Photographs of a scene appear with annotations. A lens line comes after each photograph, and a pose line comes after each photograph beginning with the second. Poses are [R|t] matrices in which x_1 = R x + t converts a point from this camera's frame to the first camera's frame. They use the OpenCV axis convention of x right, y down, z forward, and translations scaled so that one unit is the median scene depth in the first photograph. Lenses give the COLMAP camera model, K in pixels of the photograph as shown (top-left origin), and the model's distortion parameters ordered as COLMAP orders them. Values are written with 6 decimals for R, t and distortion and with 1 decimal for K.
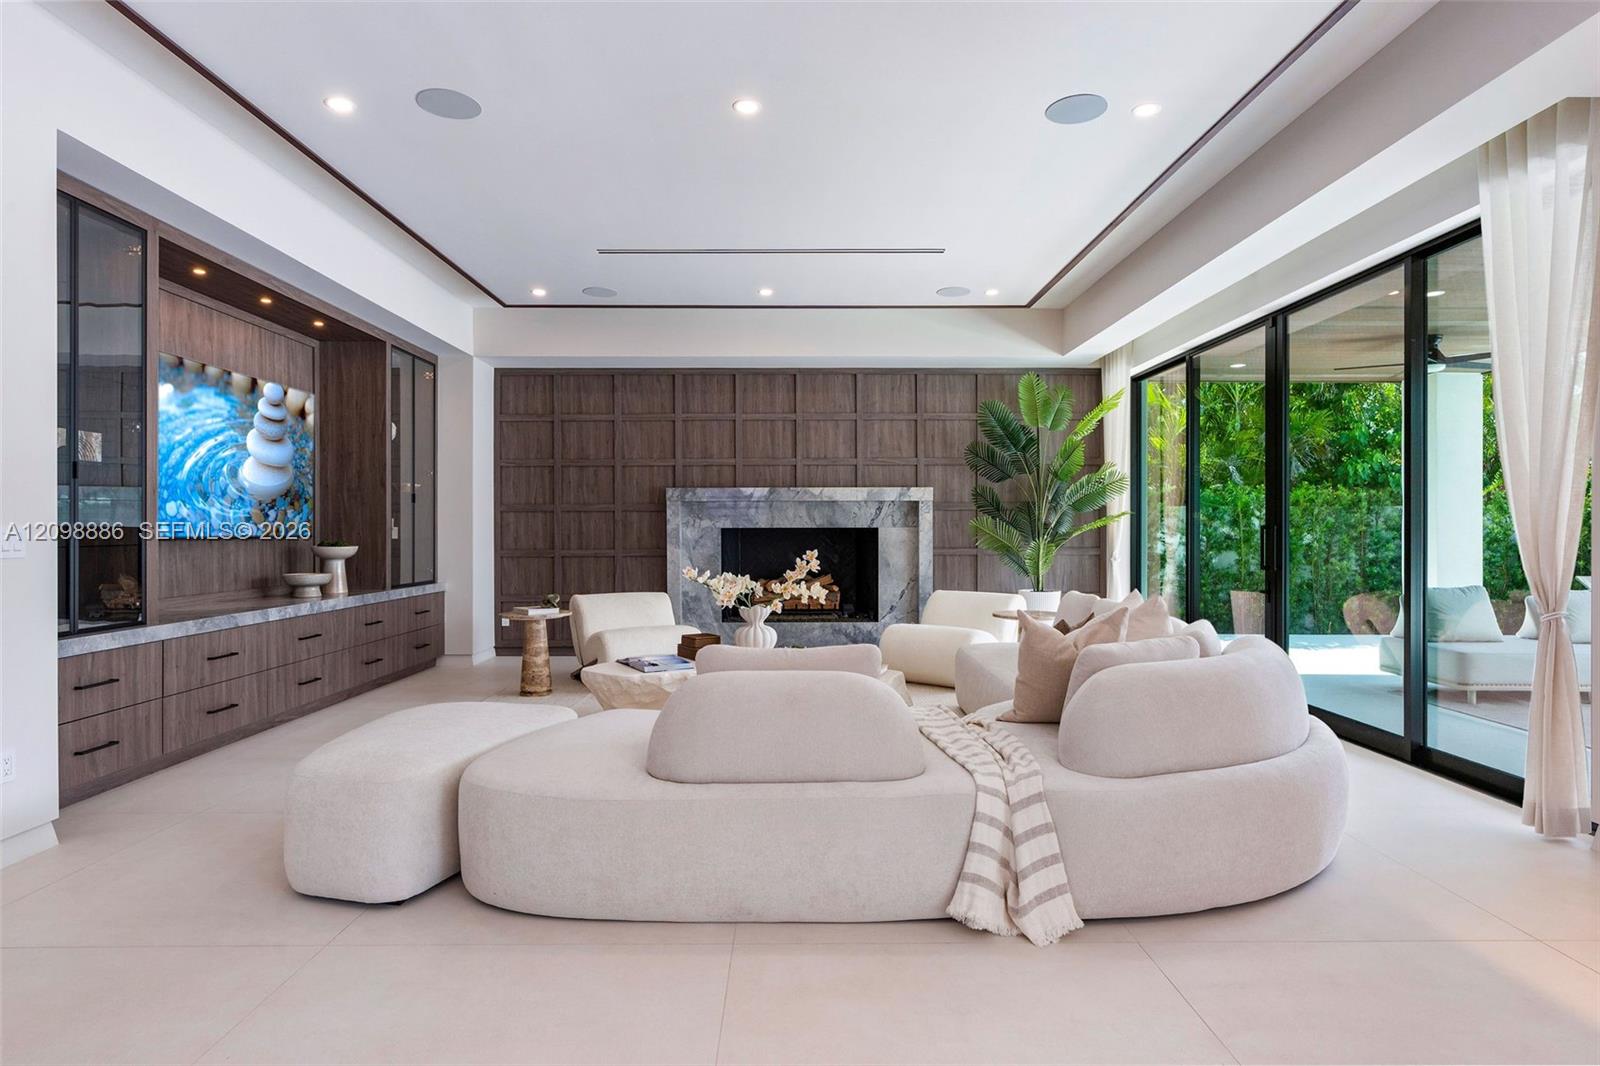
lens RADIAL K [[869.8, 0, 800.0], [0, 869.8, 533.0], [0, 0, 1]] dist [-0.000729, 0.000640]
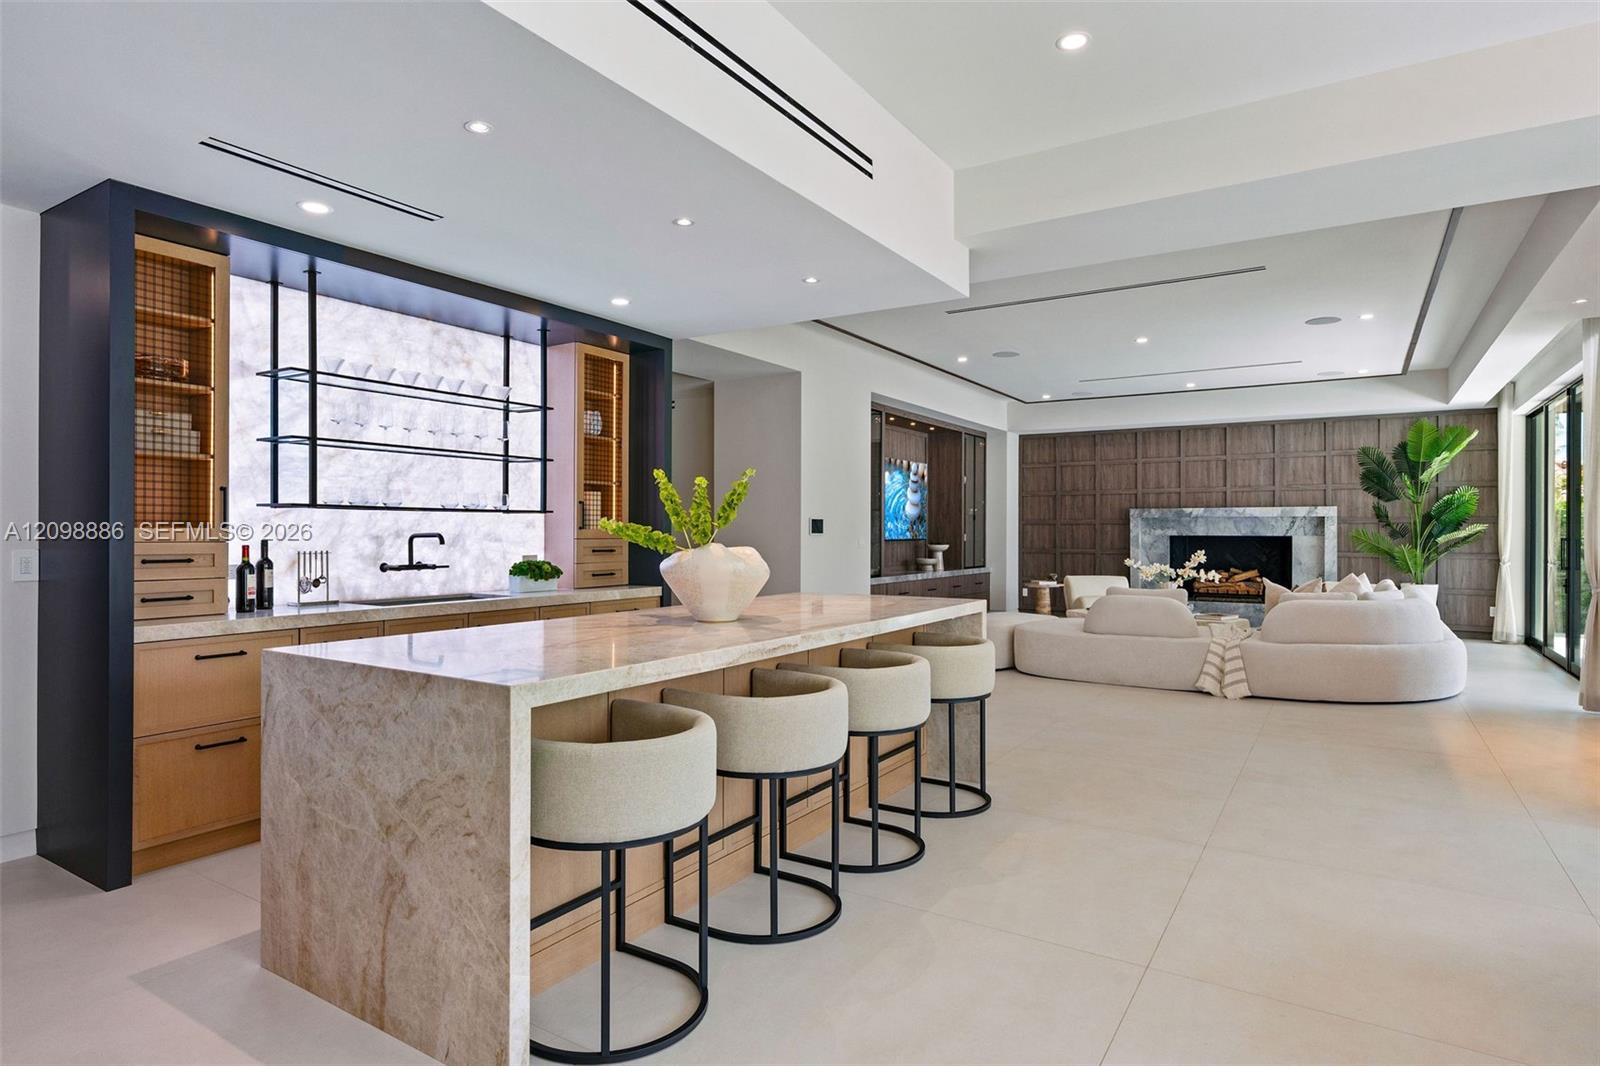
lens RADIAL K [[869.8, 0, 800.0], [0, 869.8, 533.0], [0, 0, 1]] dist [-0.000729, 0.000640]
pose [[0.841201, 0.005352, -0.540695, 0.181667], [-0.006032, 0.999982, 0.000514, -0.007049], [0.540688, 0.002829, 0.841218, -0.582396]]
